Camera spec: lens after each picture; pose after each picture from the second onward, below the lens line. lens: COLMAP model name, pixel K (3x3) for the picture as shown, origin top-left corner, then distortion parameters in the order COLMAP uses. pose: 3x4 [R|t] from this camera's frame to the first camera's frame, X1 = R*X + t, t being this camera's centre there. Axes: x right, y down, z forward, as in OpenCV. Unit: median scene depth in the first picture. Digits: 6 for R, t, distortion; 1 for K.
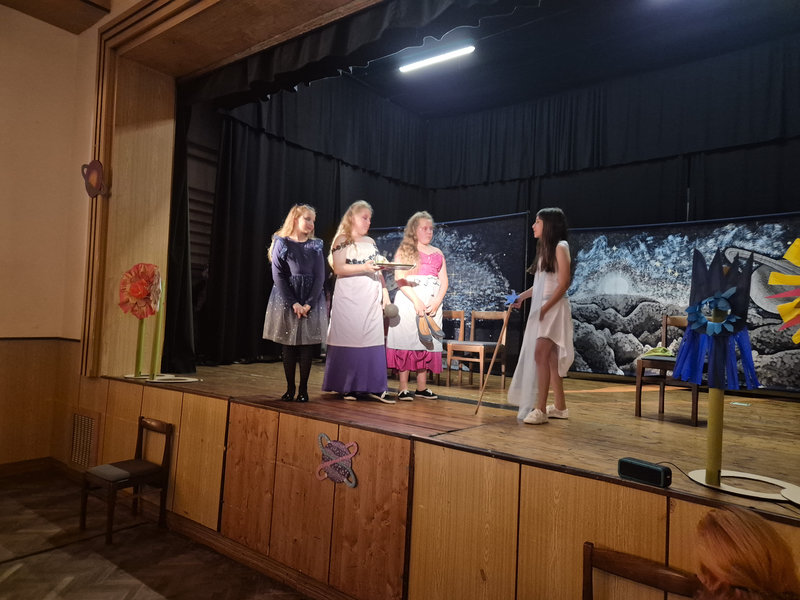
lens RADIAL K [[531.5, 0, 402.1], [0, 531.5, 301.8], [0, 0, 1]] dist [0.071181, -0.053096]
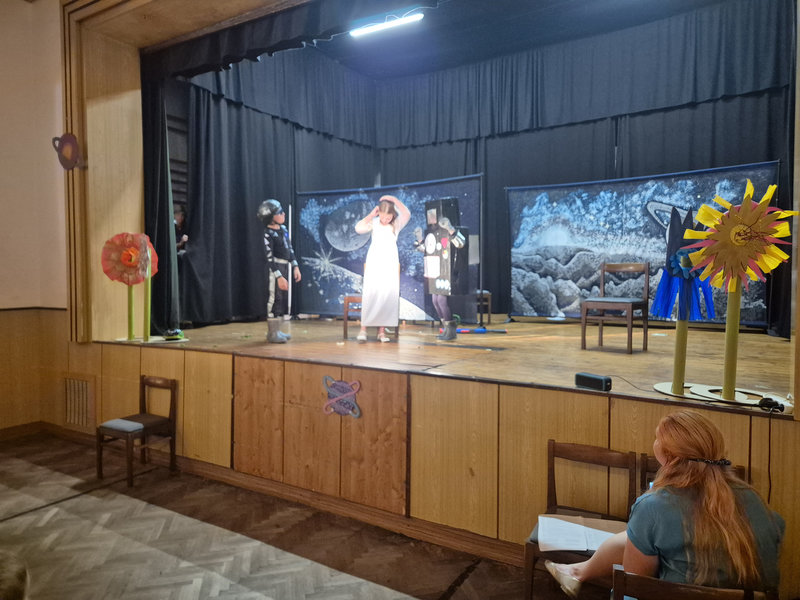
lens RADIAL K [[533.4, 0, 401.1], [0, 533.4, 293.8], [0, 0, 1]] dist [0.066593, -0.053370]
pose [[0.992969, -0.045828, 0.109141, -0.077755], [0.038199, 0.996745, 0.070995, -0.008301], [-0.112039, -0.066327, 0.991488, -0.126404]]
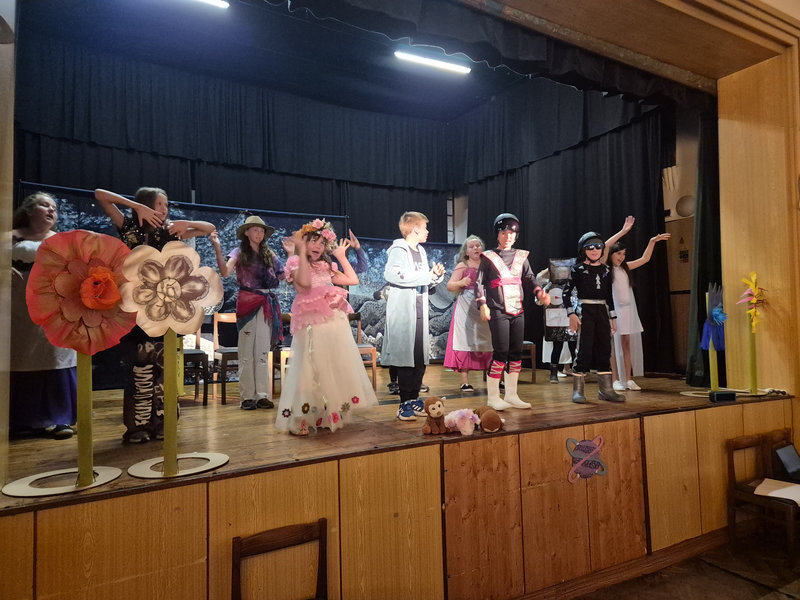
lens RADIAL K [[530.2, 0, 397.9], [0, 530.2, 301.7], [0, 0, 1]] dist [0.050333, -0.003696]
pose [[0.383916, -0.010778, 0.923305, -0.901356], [-0.009758, 0.999829, 0.015729, -0.024921], [-0.923317, -0.015049, 0.383745, 0.665364]]
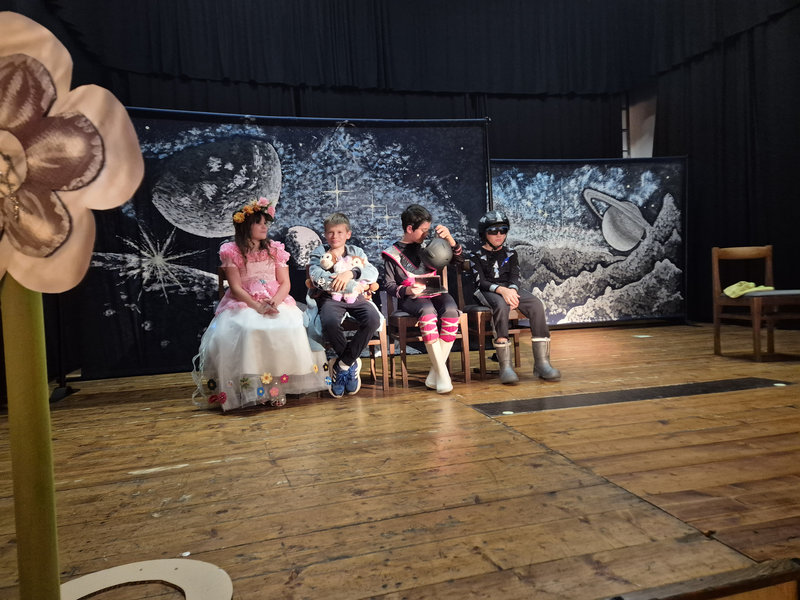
lens RADIAL K [[526.9, 0, 394.5], [0, 526.9, 303.1], [0, 0, 1]] dist [0.077965, -0.047223]
pose [[0.611083, -0.098599, 0.785402, -0.560732], [0.045480, 0.994946, 0.089520, 0.011226], [-0.790259, -0.018984, 0.612479, 0.861845]]
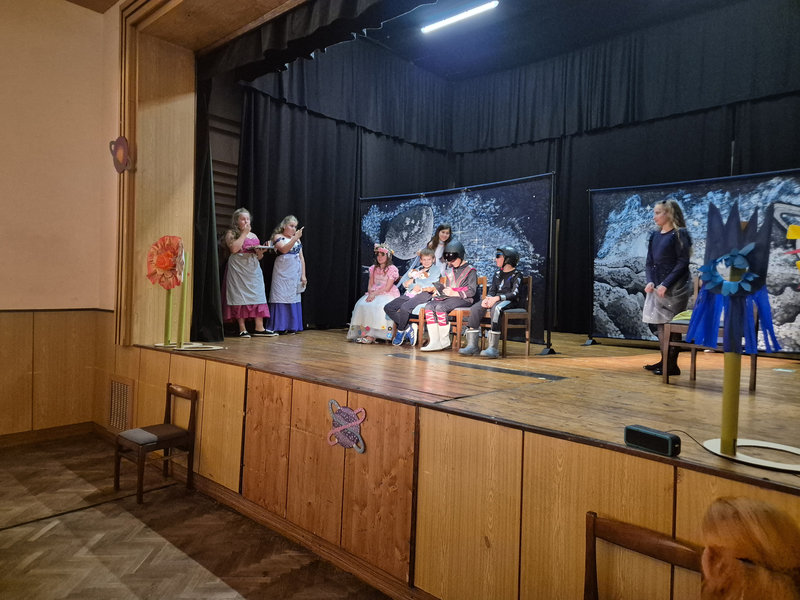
lens RADIAL K [[531.1, 0, 392.9], [0, 531.1, 289.2], [0, 0, 1]] dist [0.075466, -0.052853]
pose [[0.995967, -0.015575, -0.088355, 0.041186], [0.018638, 0.999250, 0.033951, 0.004506], [0.087760, -0.035461, 0.995510, 0.011467]]
